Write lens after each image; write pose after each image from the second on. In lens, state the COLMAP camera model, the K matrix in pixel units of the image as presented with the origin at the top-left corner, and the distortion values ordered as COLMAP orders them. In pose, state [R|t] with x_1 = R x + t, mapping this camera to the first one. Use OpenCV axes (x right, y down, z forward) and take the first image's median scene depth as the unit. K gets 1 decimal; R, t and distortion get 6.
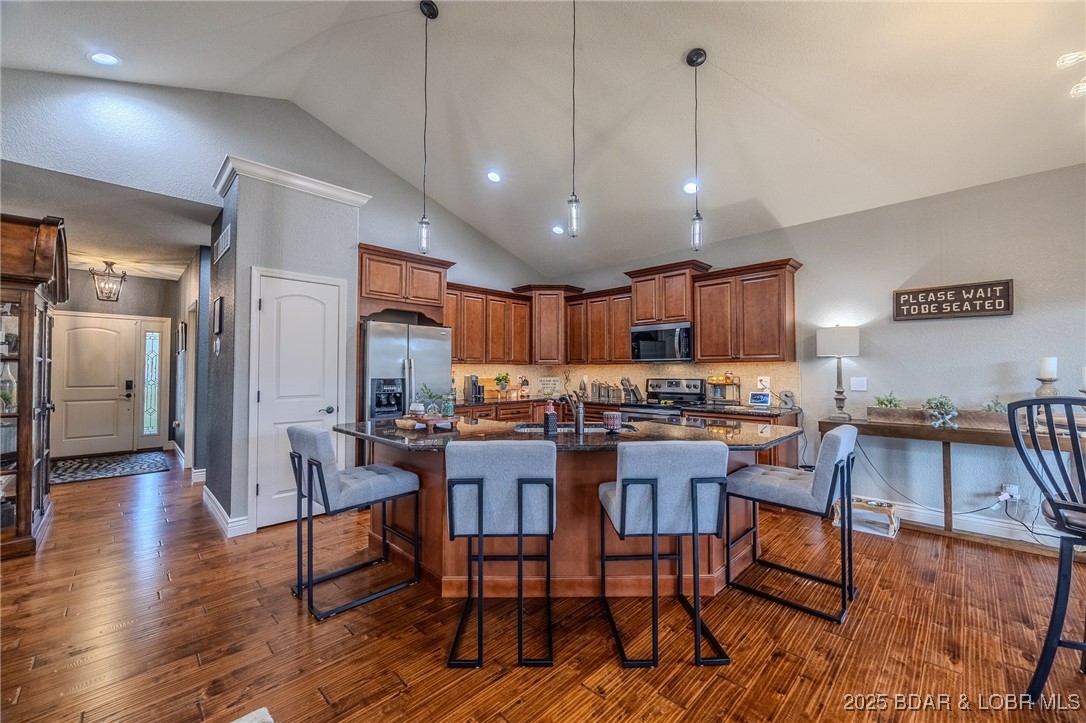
lens RADIAL K [[414.1, 0, 543.9], [0, 414.1, 361.2], [0, 0, 1]] dist [-0.002206, -0.001873]
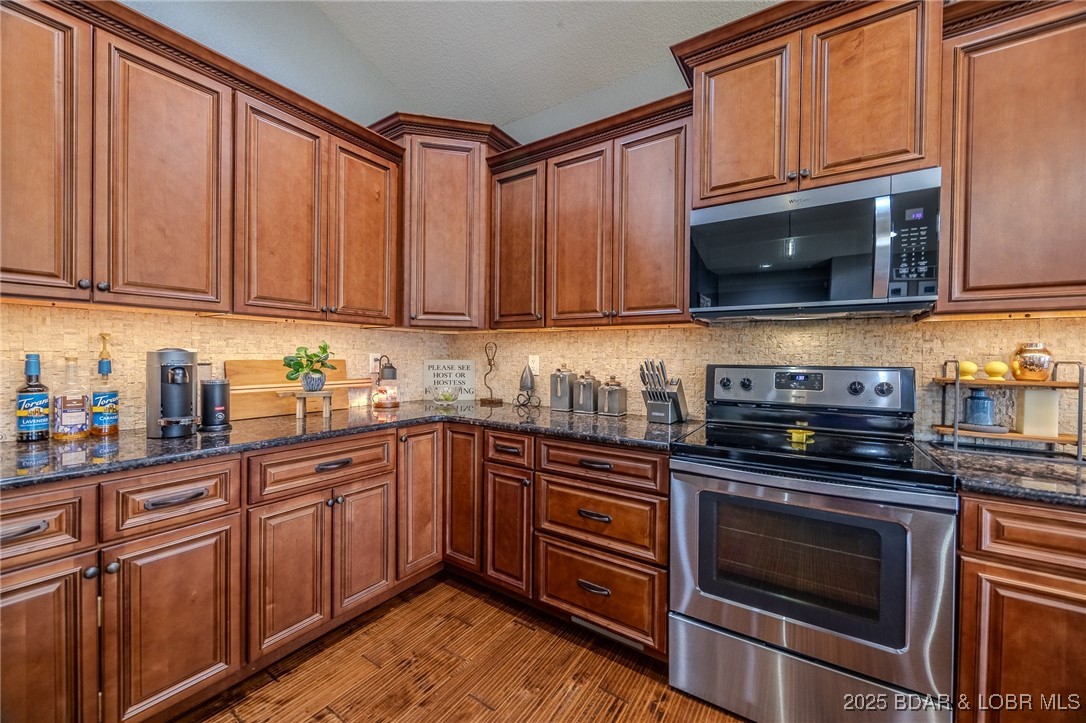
lens RADIAL K [[414.1, 0, 538.0], [0, 414.1, 361.7], [0, 0, 1]] dist [-0.002206, -0.001873]
pose [[0.981826, 0.008938, 0.189574, 0.023936], [-0.015879, 0.999257, 0.035125, 0.026446], [-0.189119, -0.037497, 0.981238, 0.606901]]
